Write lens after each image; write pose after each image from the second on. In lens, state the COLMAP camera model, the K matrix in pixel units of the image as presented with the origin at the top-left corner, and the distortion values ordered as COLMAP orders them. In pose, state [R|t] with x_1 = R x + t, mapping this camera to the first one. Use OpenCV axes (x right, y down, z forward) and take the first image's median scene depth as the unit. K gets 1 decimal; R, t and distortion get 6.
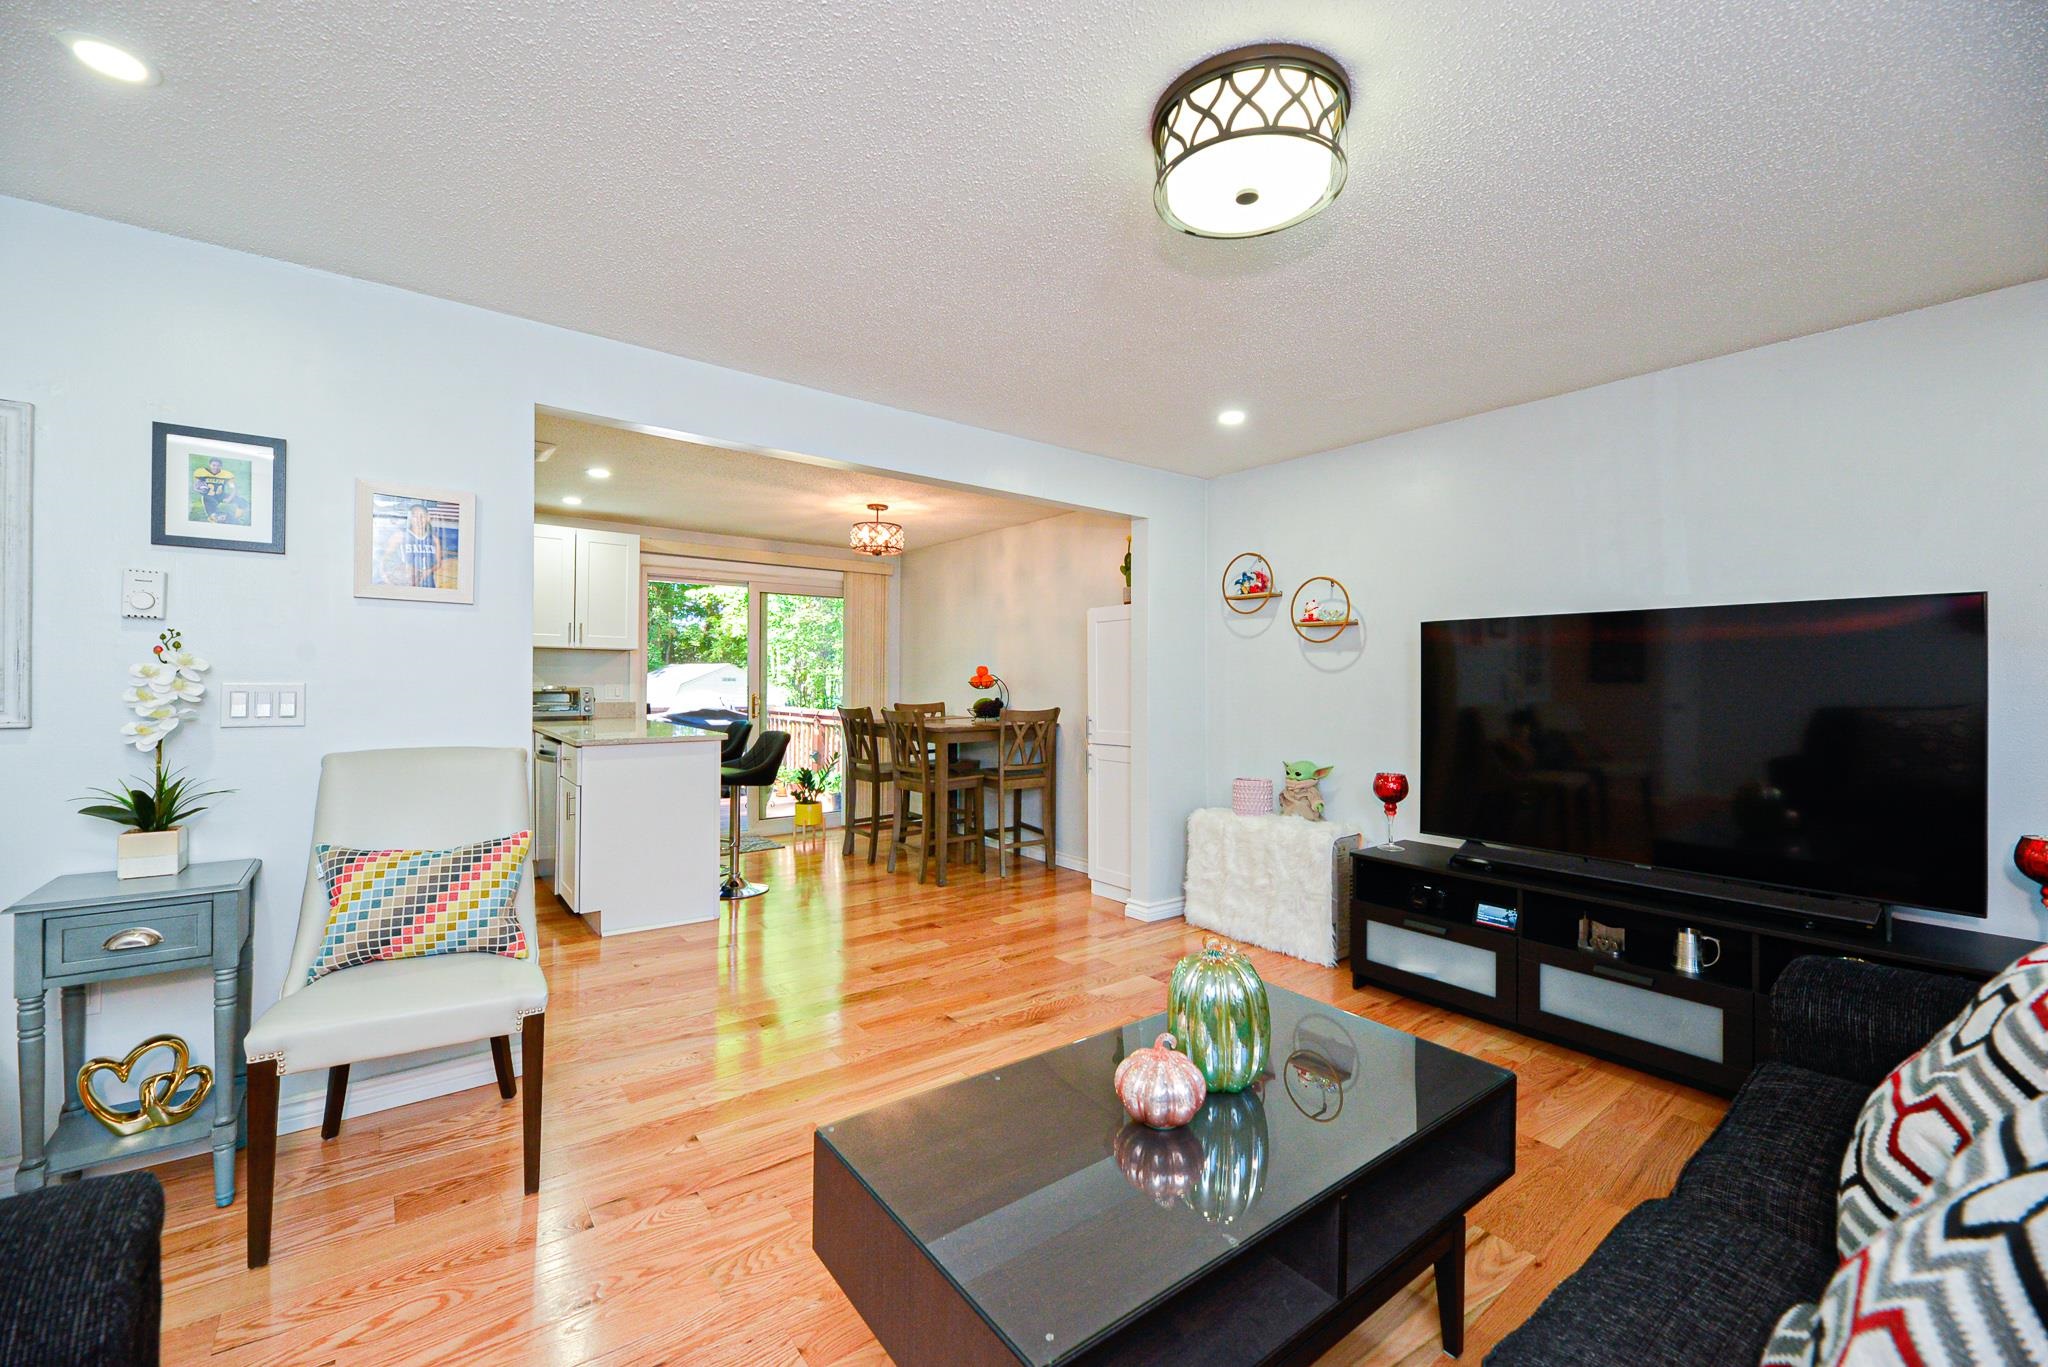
lens RADIAL K [[824.4, 0, 1024.1], [0, 824.4, 679.1], [0, 0, 1]] dist [0.000423, -0.003168]
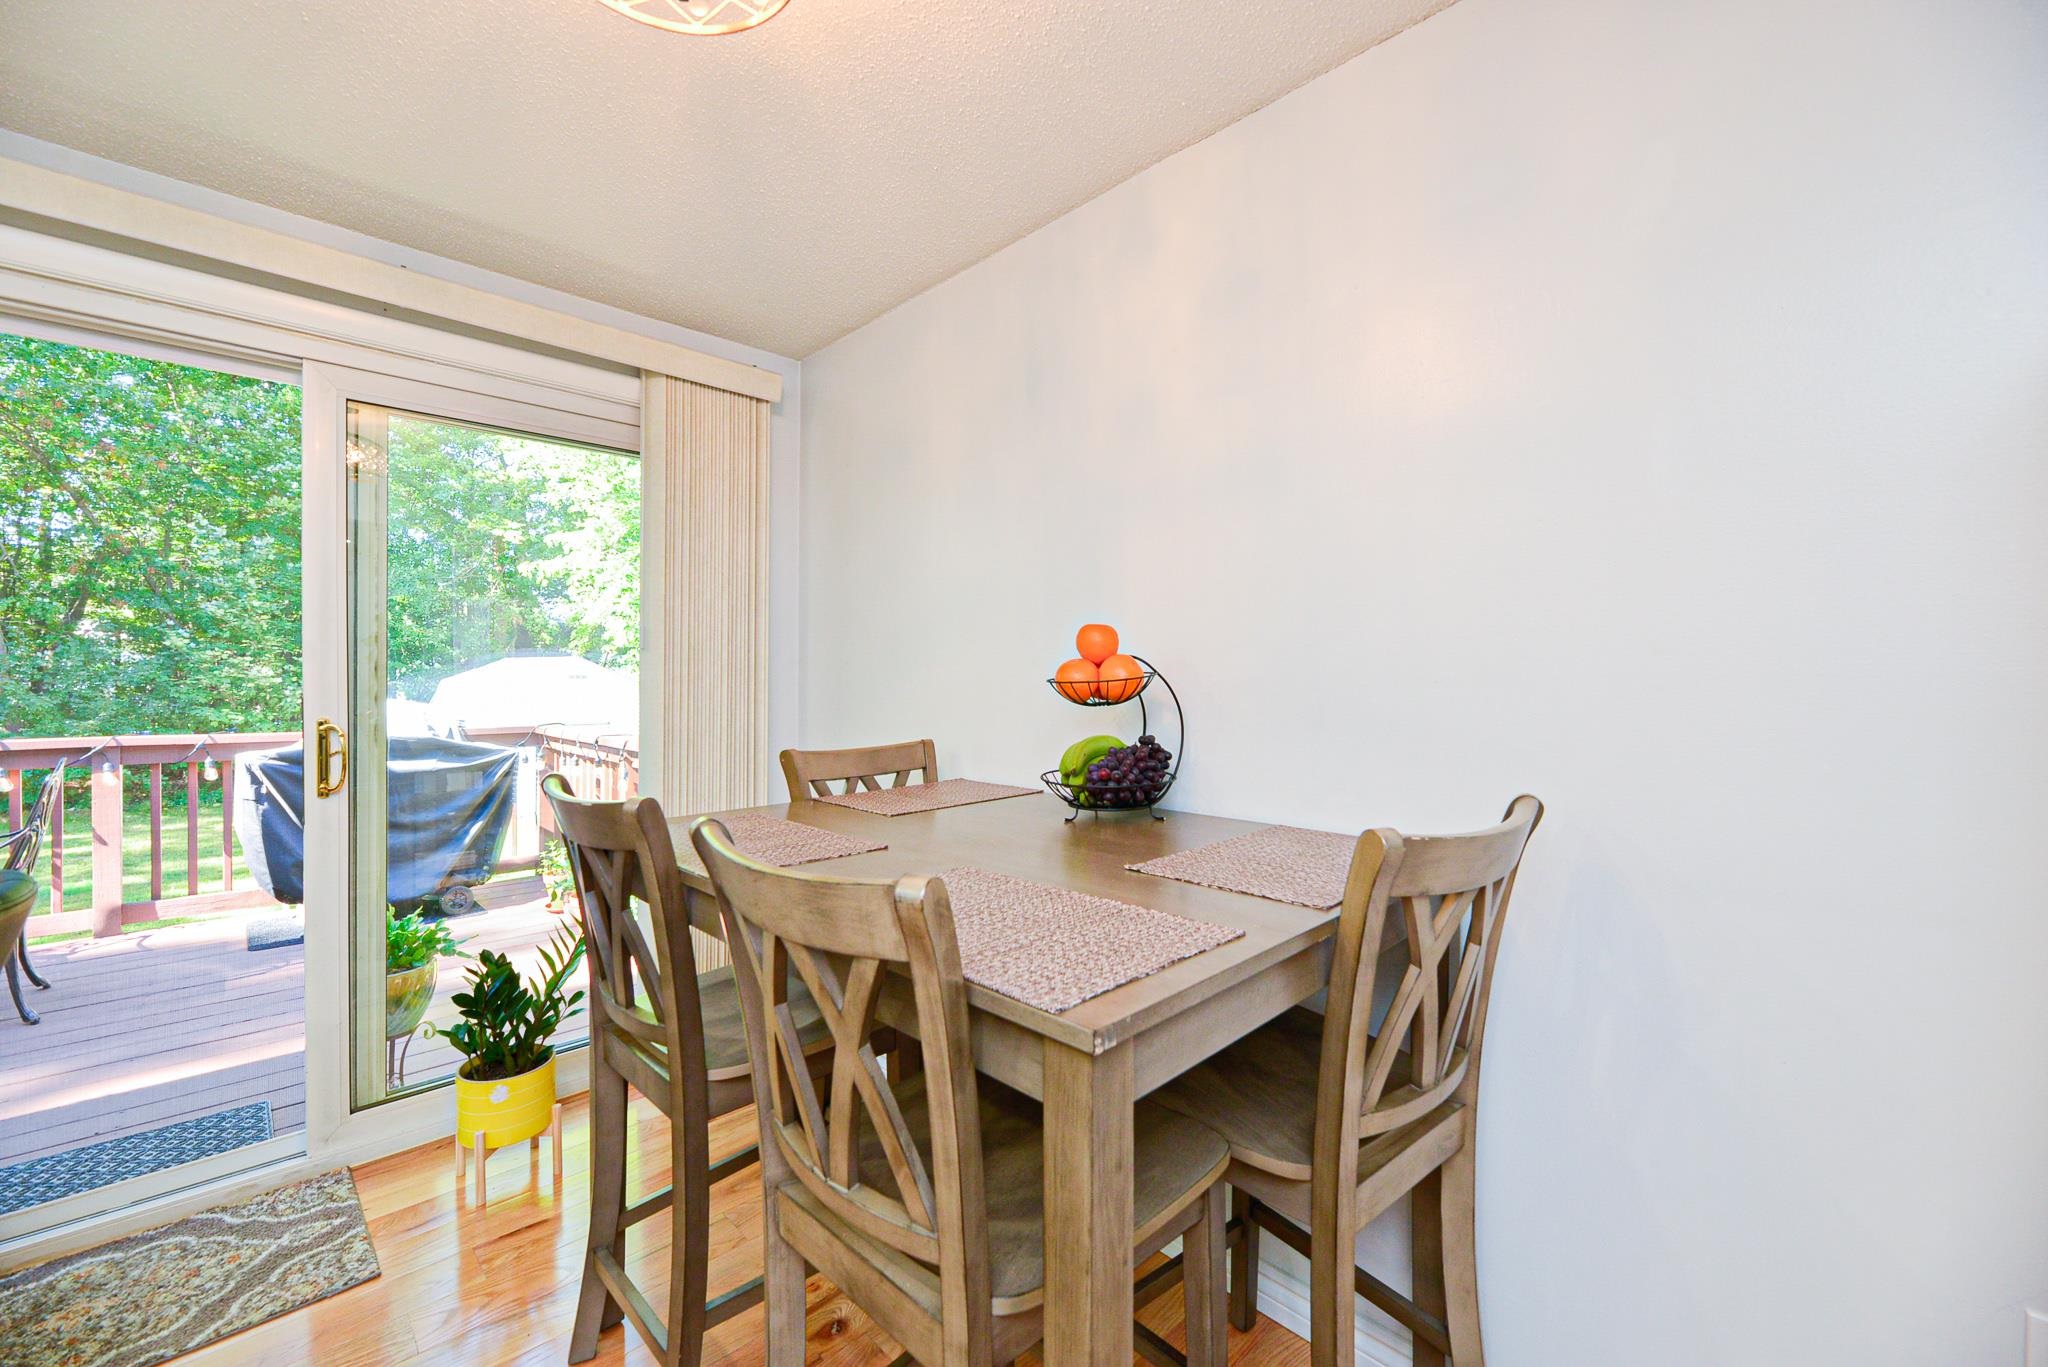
lens RADIAL K [[824.4, 0, 1024.1], [0, 824.4, 679.1], [0, 0, 1]] dist [0.000423, -0.003168]
pose [[0.994501, -0.001420, 0.104714, -0.101921], [0.001178, 0.999996, 0.002370, 0.001865], [-0.104717, -0.002233, 0.994500, 0.705167]]
